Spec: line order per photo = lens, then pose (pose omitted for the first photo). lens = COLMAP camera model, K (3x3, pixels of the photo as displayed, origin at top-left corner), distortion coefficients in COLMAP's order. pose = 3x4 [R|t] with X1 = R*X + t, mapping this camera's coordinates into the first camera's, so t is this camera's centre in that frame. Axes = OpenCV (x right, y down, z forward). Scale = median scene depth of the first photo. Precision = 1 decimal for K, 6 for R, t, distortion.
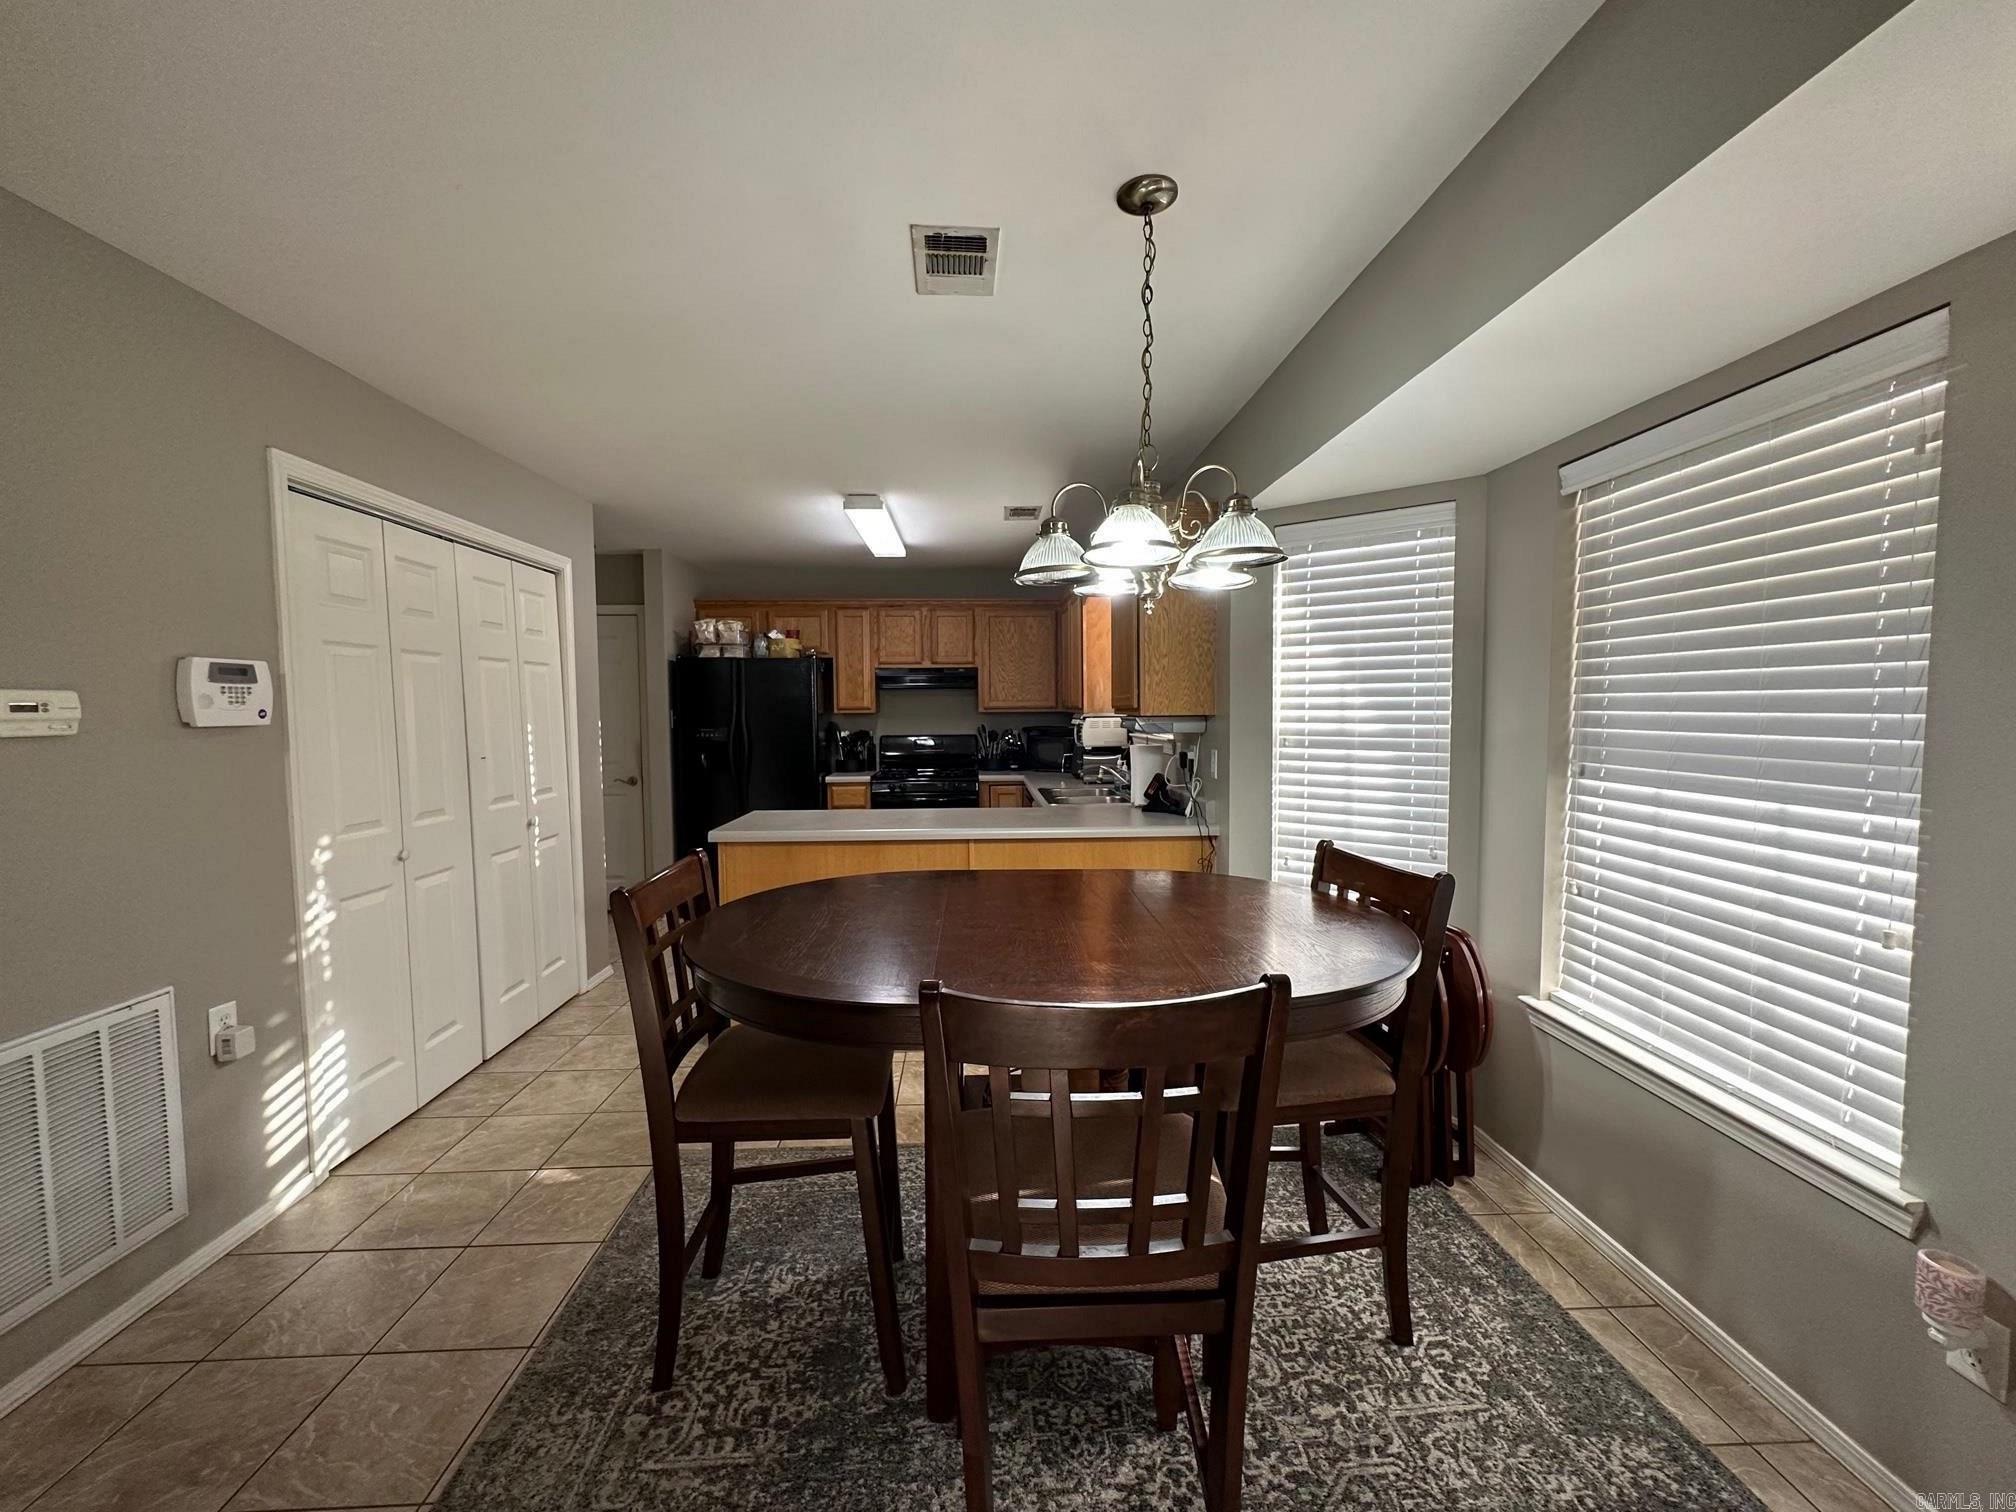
lens RADIAL K [[814.2, 0, 999.1], [0, 814.2, 757.6], [0, 0, 1]] dist [-0.001830, 0.000290]
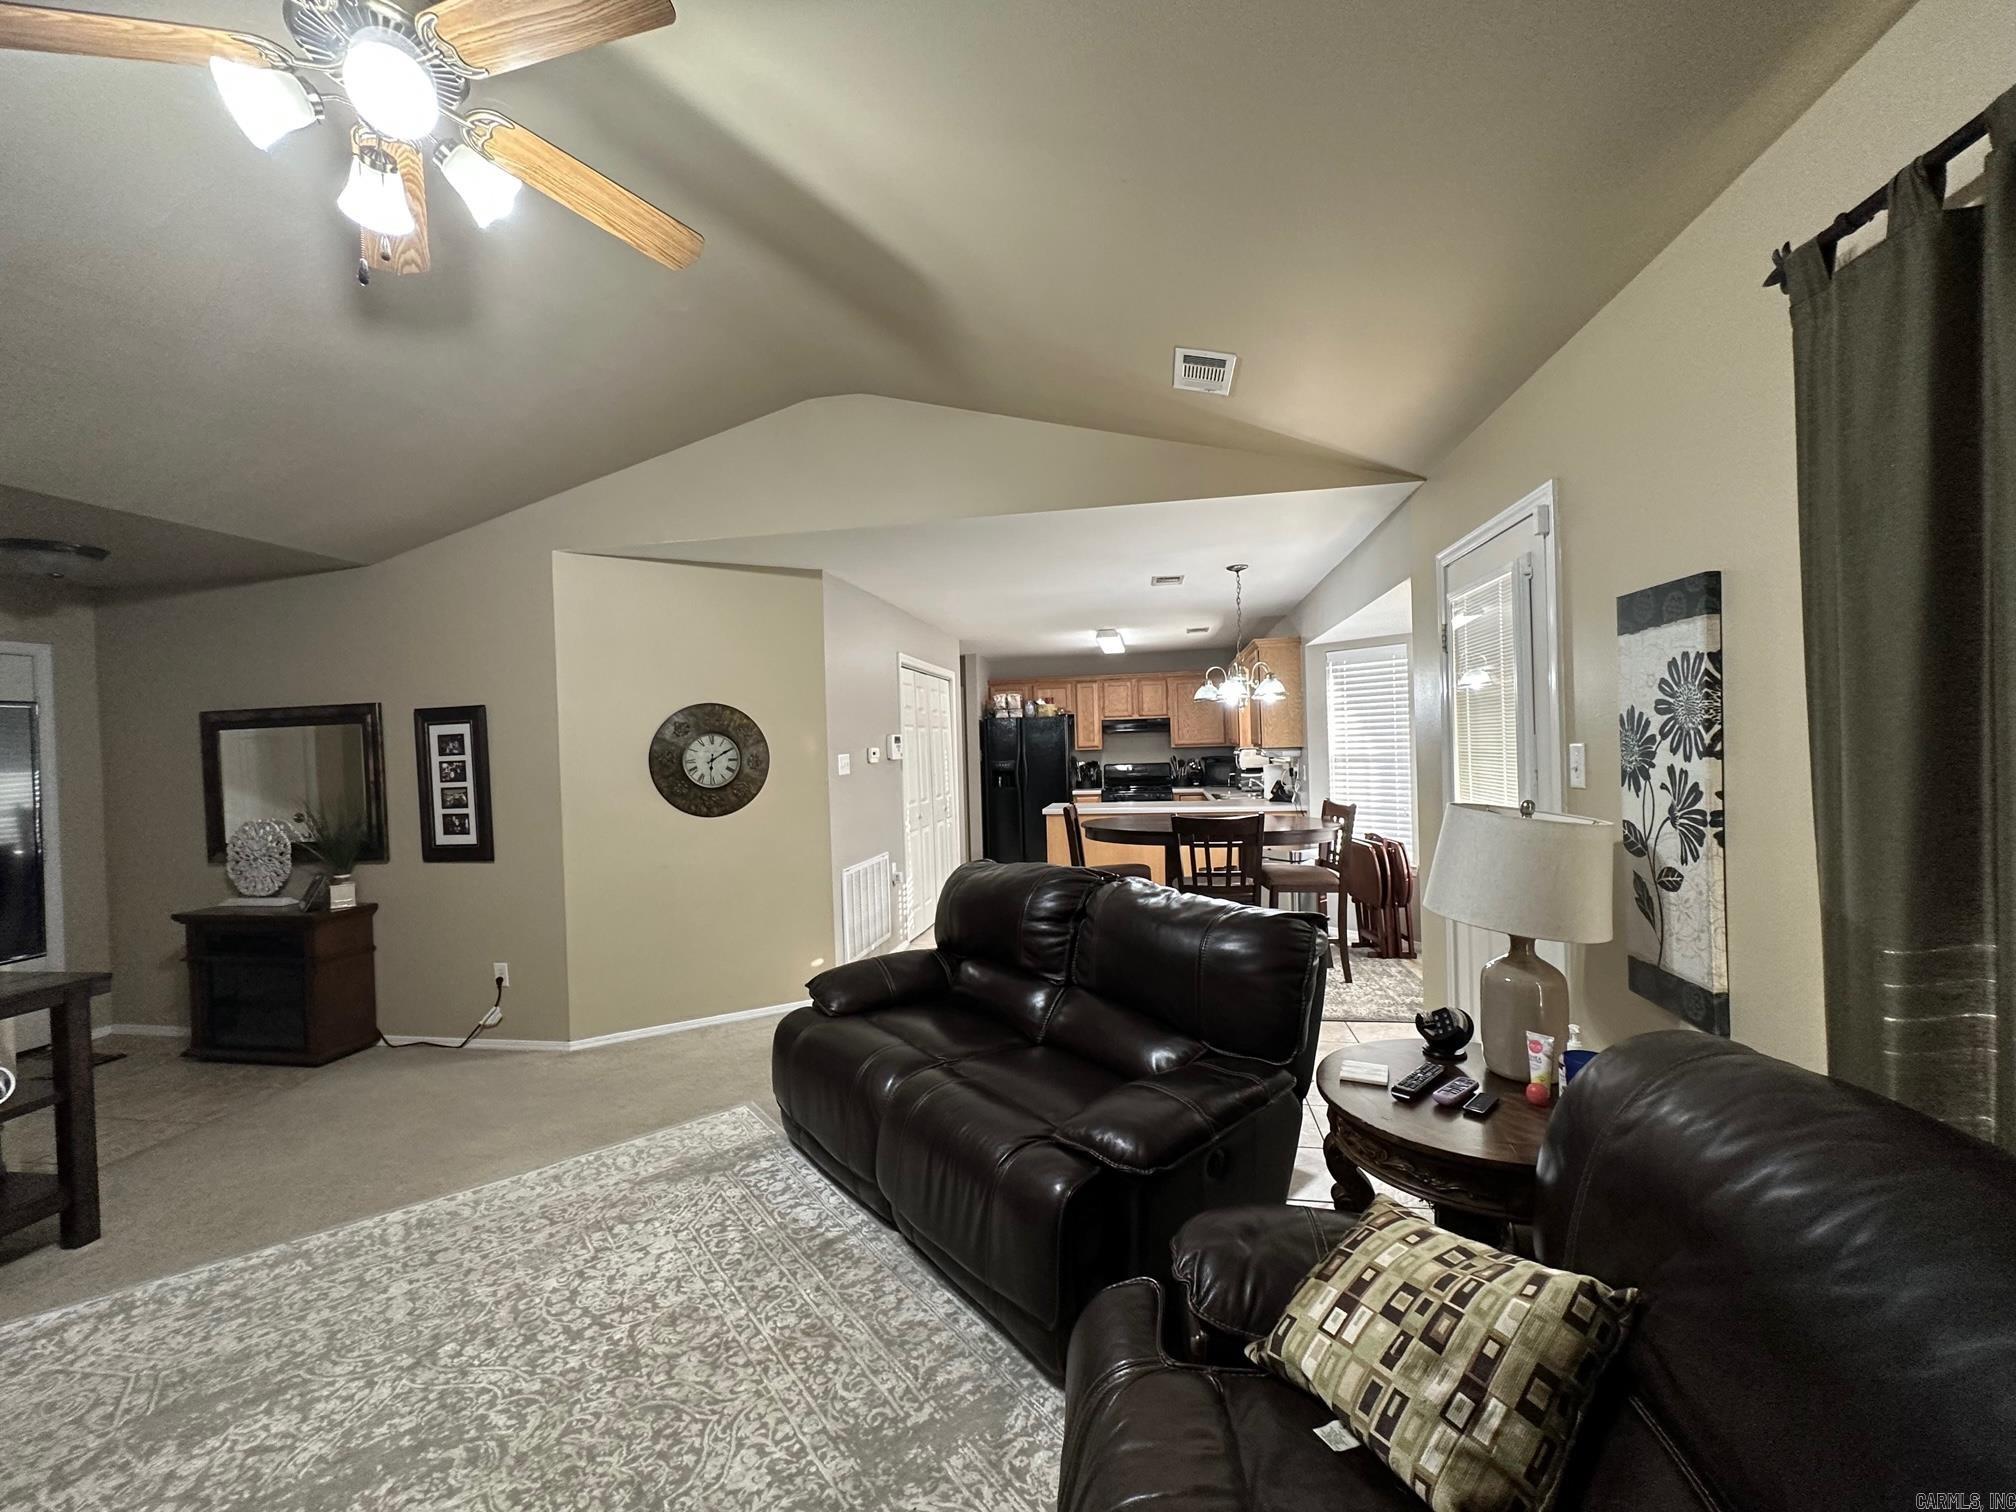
lens RADIAL K [[814.2, 0, 999.1], [0, 814.2, 757.6], [0, 0, 1]] dist [-0.001830, 0.000290]
pose [[0.975619, -0.016801, -0.218825, -0.007335], [0.007256, 0.998990, -0.044348, 0.030115], [0.219349, 0.041679, 0.974756, -0.596784]]
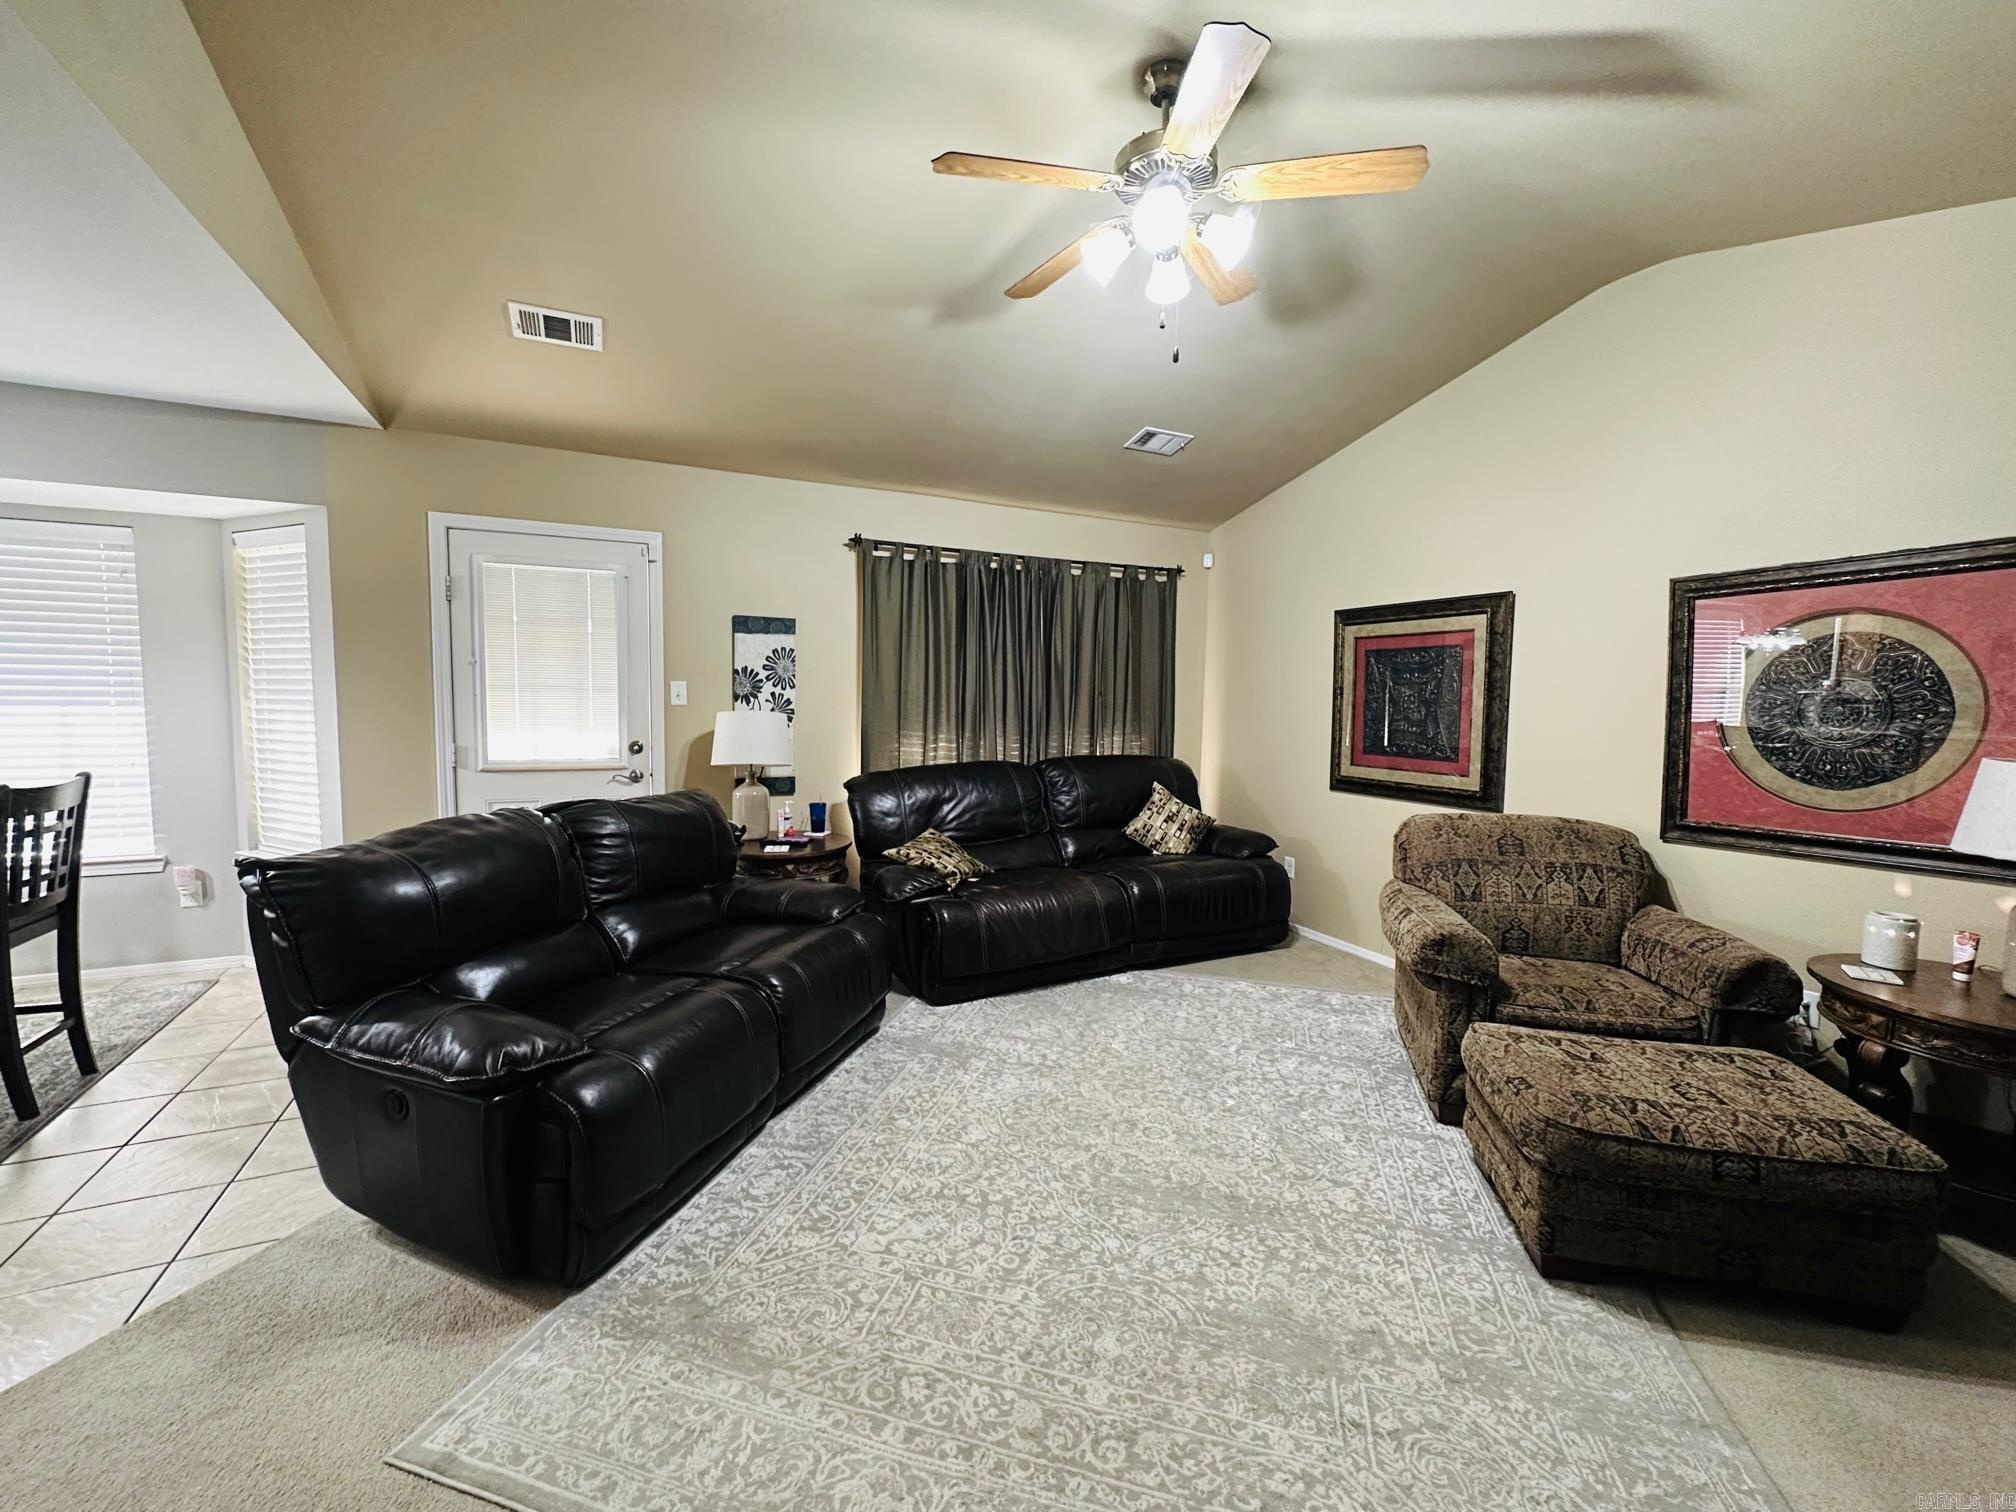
lens RADIAL K [[832.6, 0, 996.6], [0, 832.6, 757.8], [0, 0, 1]] dist [-0.001634, 0.000053]
pose [[-0.383254, -0.072678, 0.920779, -0.611617], [0.043463, 0.994376, 0.096578, 0.016853], [-0.922620, 0.077033, -0.377940, -0.147133]]
